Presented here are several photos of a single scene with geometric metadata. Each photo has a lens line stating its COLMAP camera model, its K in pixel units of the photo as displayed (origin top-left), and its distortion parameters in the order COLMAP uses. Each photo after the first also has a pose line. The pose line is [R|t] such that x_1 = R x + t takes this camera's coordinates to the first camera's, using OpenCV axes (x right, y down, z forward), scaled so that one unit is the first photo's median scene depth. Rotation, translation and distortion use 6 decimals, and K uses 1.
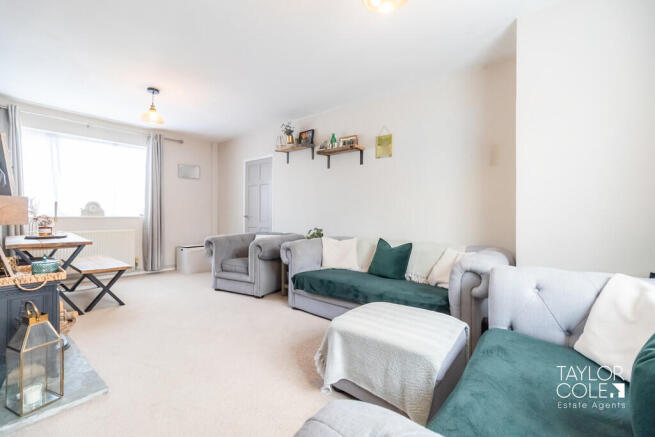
lens RADIAL K [[289.2, 0, 326.9], [0, 289.2, 212.8], [0, 0, 1]] dist [-0.001120, -0.000261]
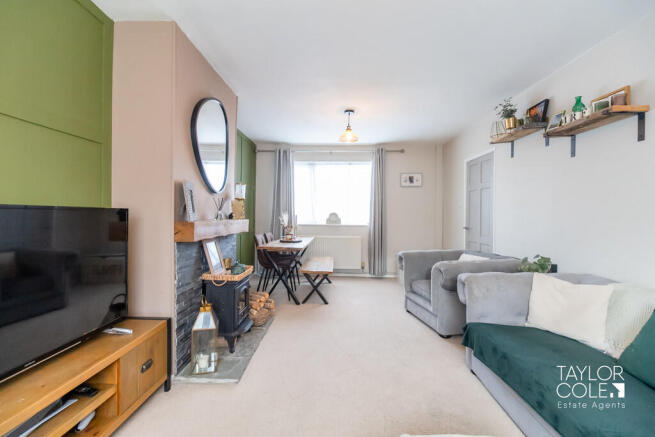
lens RADIAL K [[289.2, 0, 326.9], [0, 289.2, 212.8], [0, 0, 1]] dist [-0.001120, -0.000261]
pose [[0.600594, -0.001372, -0.799553, 0.173114], [-0.001099, 0.999996, -0.002541, -0.034707], [0.799554, 0.002405, 0.600590, 0.229552]]
